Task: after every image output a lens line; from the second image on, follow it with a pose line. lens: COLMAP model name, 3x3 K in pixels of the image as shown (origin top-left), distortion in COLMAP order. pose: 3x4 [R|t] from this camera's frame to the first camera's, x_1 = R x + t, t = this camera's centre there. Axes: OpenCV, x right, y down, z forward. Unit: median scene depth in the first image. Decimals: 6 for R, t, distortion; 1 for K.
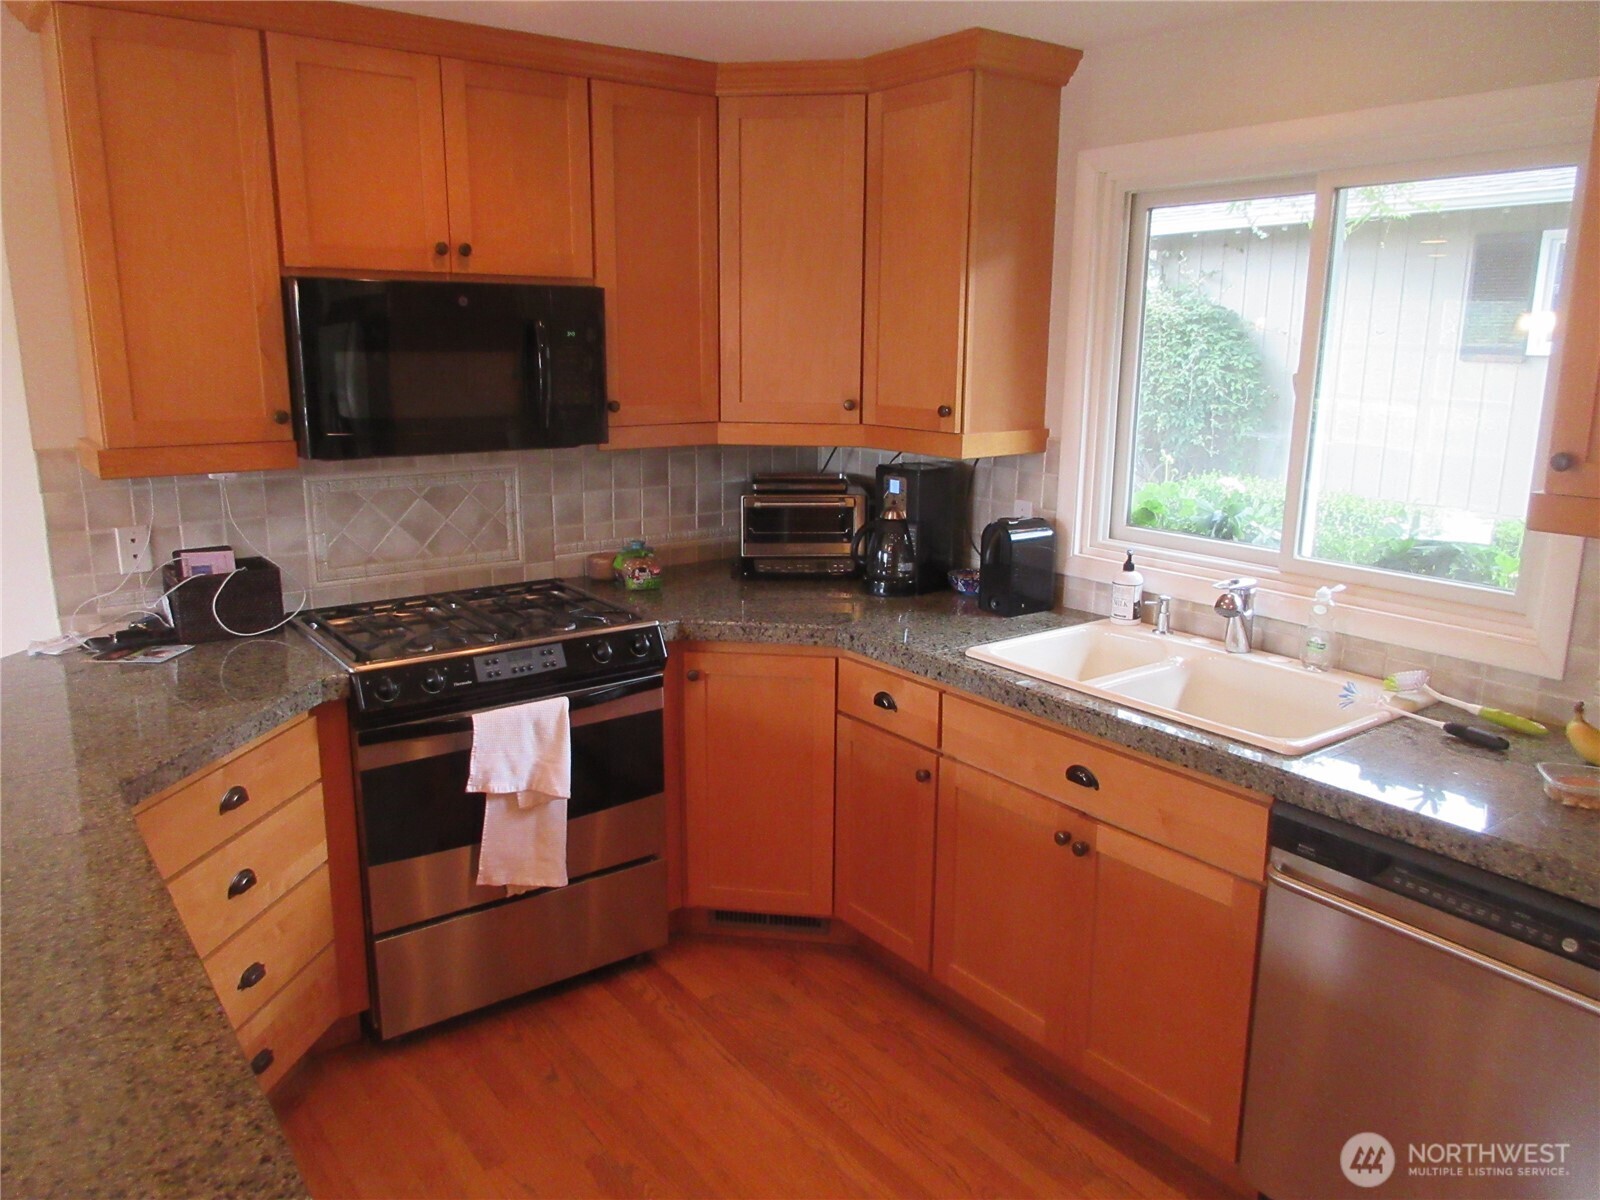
lens RADIAL K [[1182.5, 0, 797.1], [0, 1182.5, 594.5], [0, 0, 1]] dist [-0.017962, 0.015251]
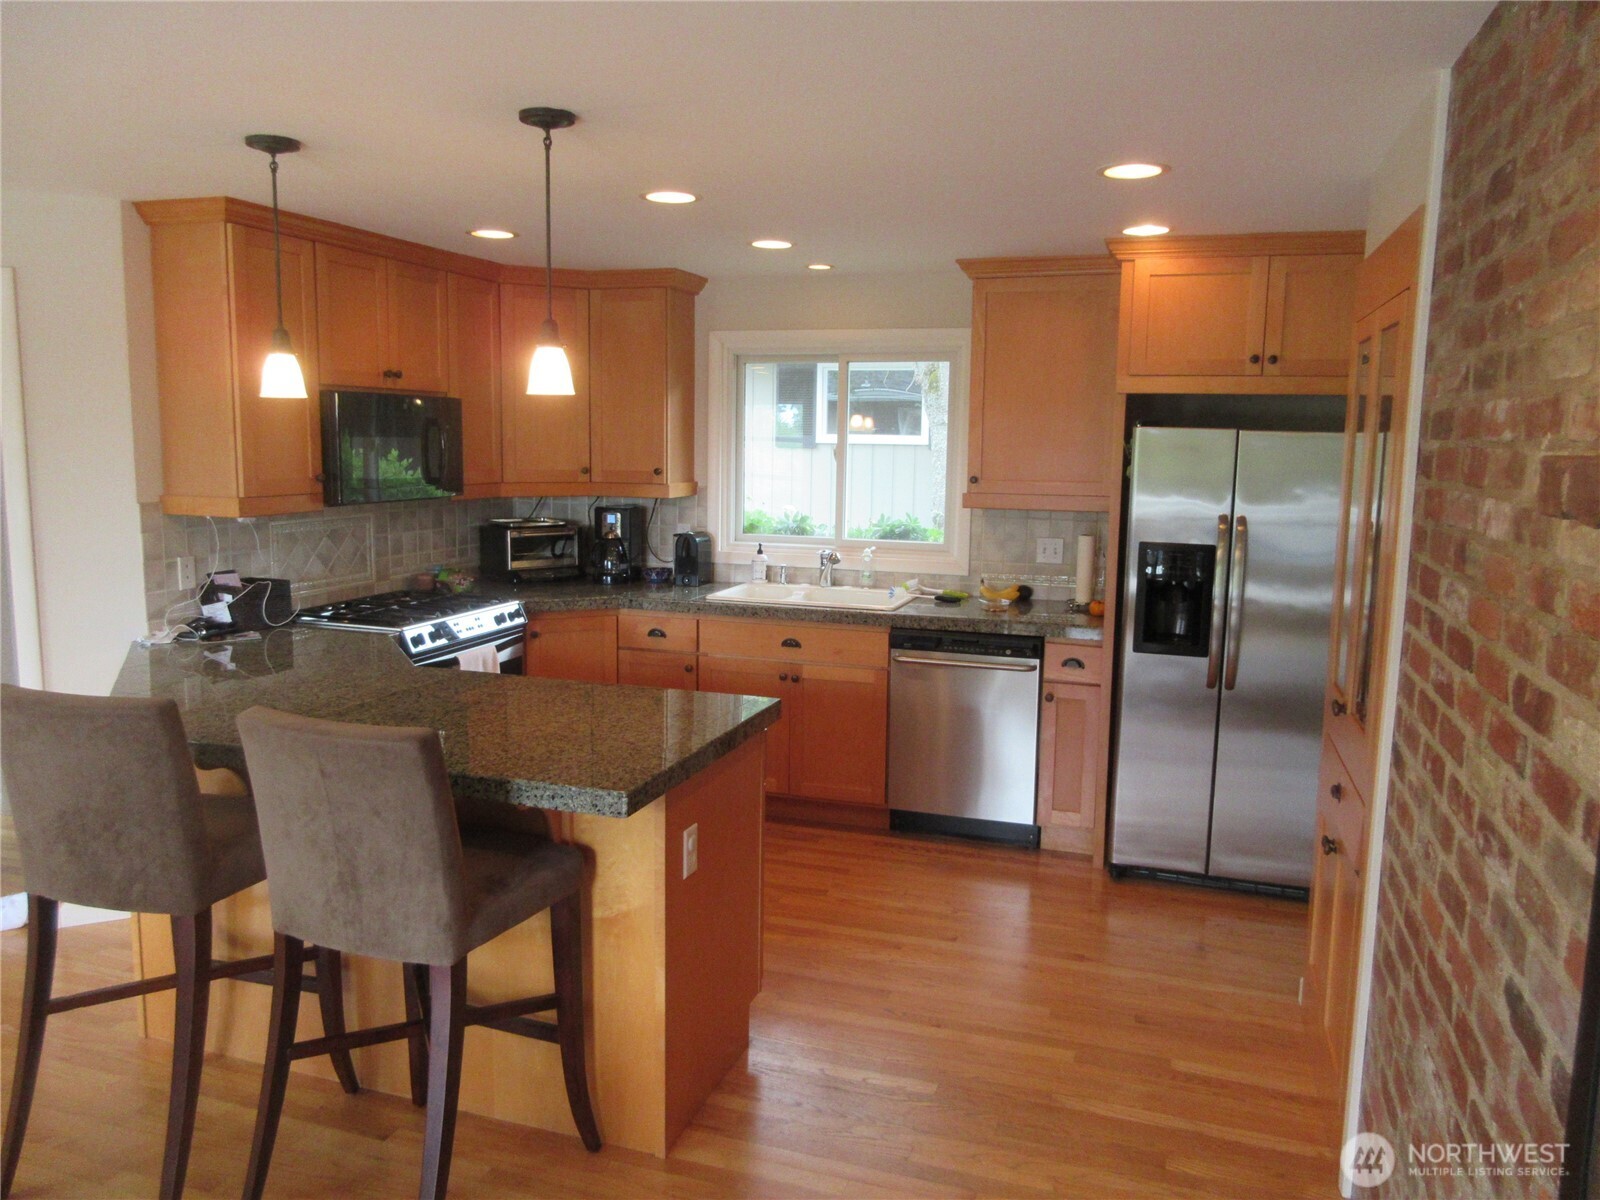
lens RADIAL K [[1182.5, 0, 796.5], [0, 1182.5, 592.0], [0, 0, 1]] dist [-0.017962, 0.015251]
pose [[0.819690, -0.070909, 0.568401, -0.742426], [0.115522, 0.992383, -0.042792, 0.126775], [-0.561037, 0.100739, 0.821638, -0.566120]]
